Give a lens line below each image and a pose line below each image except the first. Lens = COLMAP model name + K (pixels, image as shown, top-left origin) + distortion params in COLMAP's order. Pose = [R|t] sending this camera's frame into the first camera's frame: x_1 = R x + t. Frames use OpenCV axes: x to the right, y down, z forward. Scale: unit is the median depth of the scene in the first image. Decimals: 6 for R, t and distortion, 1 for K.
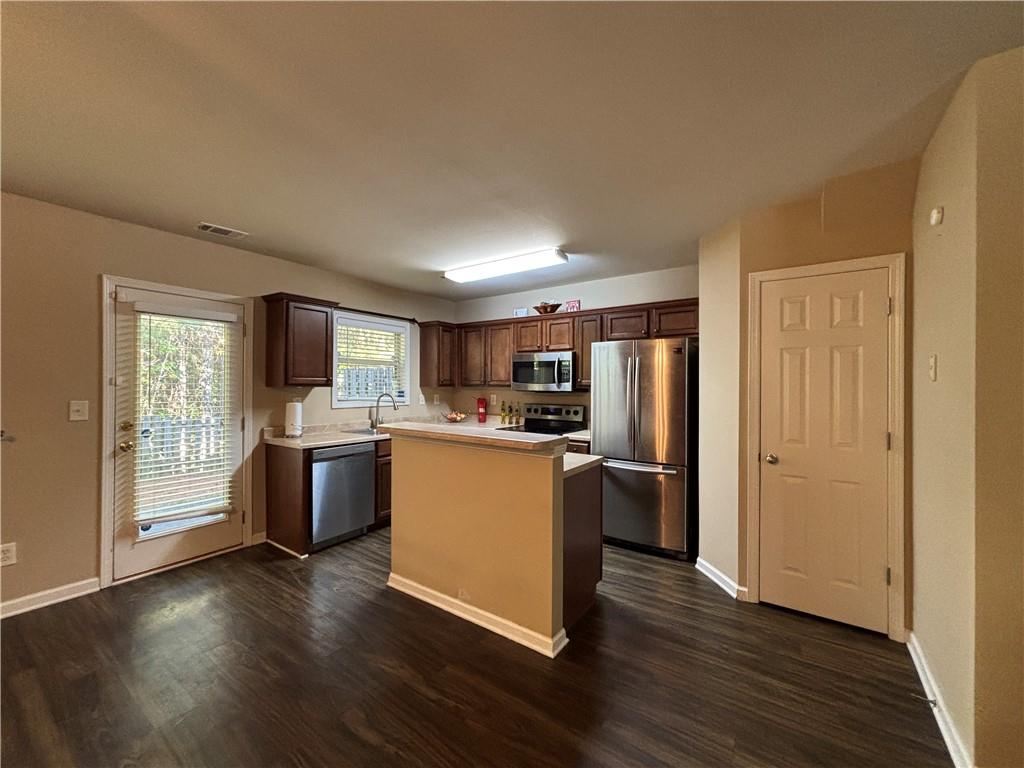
lens RADIAL K [[410.8, 0, 507.3], [0, 410.8, 383.6], [0, 0, 1]] dist [-0.001223, -0.000193]
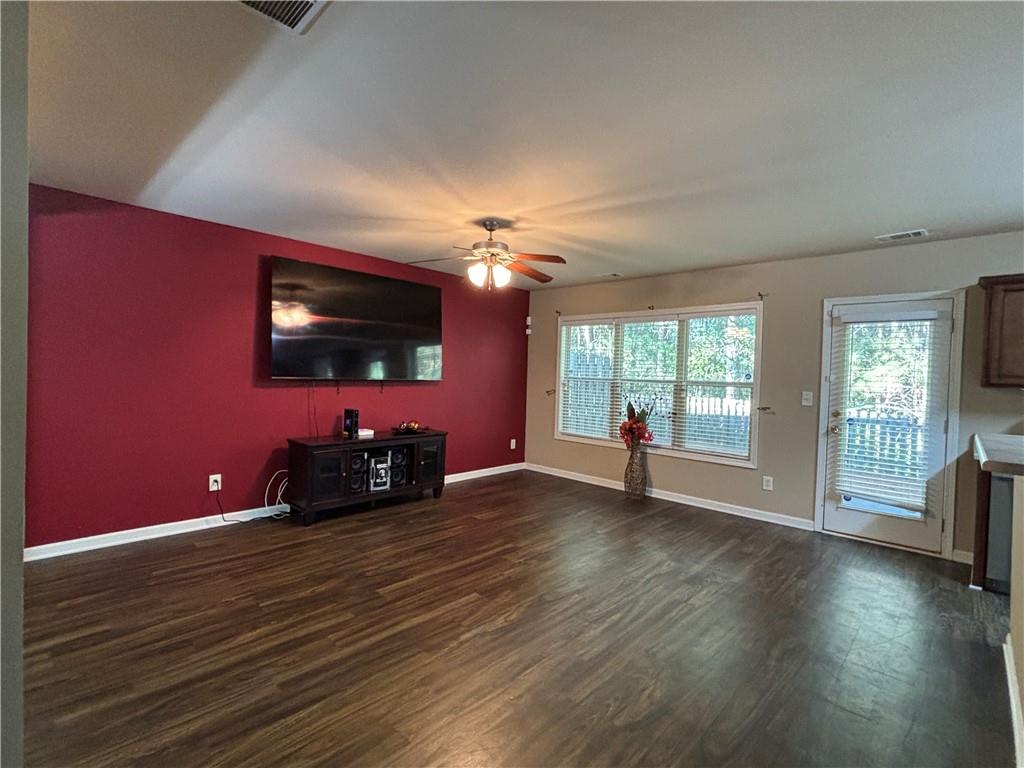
lens RADIAL K [[477.0, 0, 510.9], [0, 477.0, 384.8], [0, 0, 1]] dist [-0.000492, -0.001320]
pose [[-0.142320, 0.016390, -0.989685, 0.619788], [-0.029881, 0.999336, 0.020847, 0.012099], [0.989370, 0.032539, -0.141735, 0.184041]]
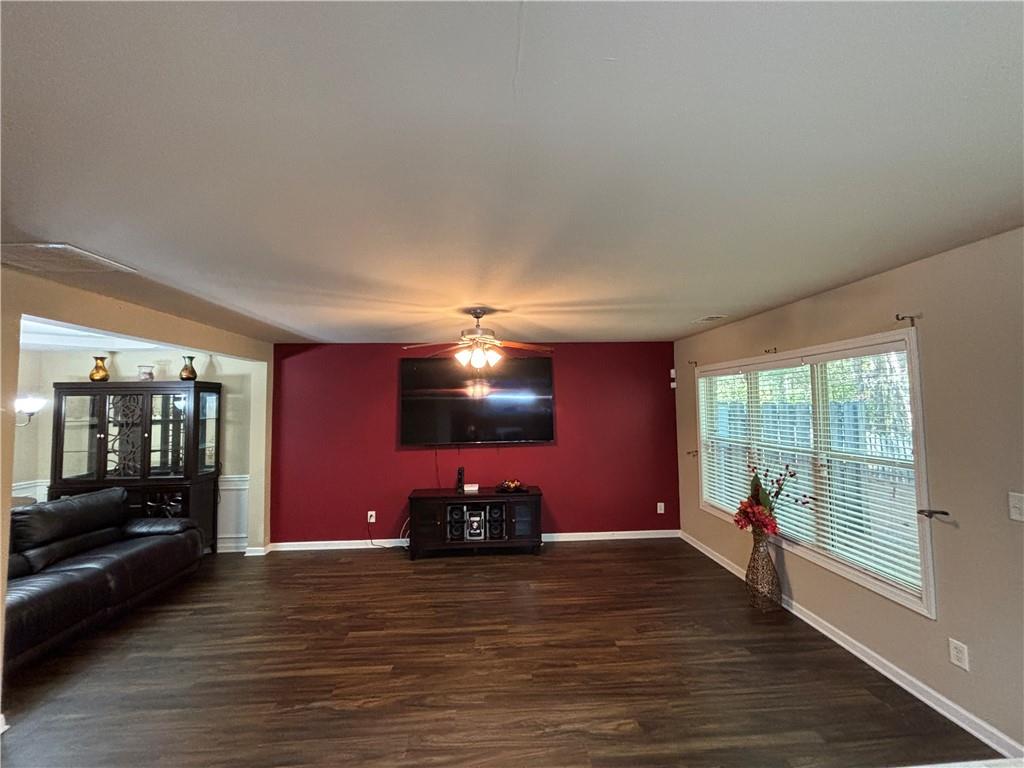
lens RADIAL K [[410.8, 0, 510.2], [0, 410.8, 384.1], [0, 0, 1]] dist [-0.001223, -0.000193]
pose [[-0.773838, -0.029466, -0.632698, 0.088452], [0.009280, 0.998283, -0.057842, -0.097531], [0.633316, -0.050632, -0.772235, 0.845478]]
